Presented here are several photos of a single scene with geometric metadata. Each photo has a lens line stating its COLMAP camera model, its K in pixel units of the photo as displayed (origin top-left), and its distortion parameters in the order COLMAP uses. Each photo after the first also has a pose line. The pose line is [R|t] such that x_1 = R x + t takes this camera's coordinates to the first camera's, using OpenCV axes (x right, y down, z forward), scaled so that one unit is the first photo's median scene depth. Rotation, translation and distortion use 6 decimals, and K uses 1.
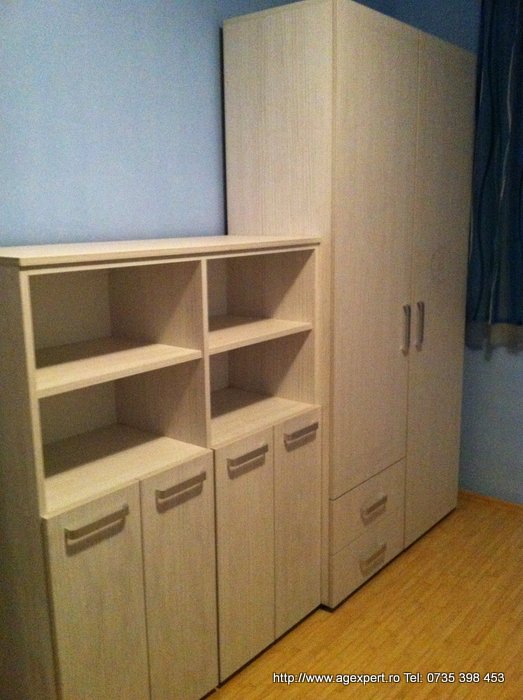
lens RADIAL K [[689.1, 0, 261.5], [0, 689.1, 350.0], [0, 0, 1]] dist [0.090326, -0.346346]
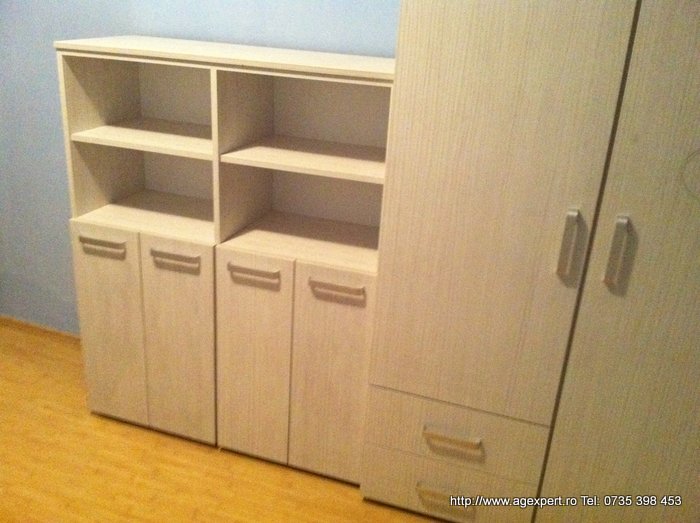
lens RADIAL K [[689.1, 0, 350.0], [0, 689.1, 261.5], [0, 0, 1]] dist [0.090326, -0.346346]
pose [[0.321304, 0.383333, -0.865921, 0.829673], [-0.243364, 0.917120, 0.315697, -0.201666], [0.915171, 0.109299, 0.387964, 0.662561]]
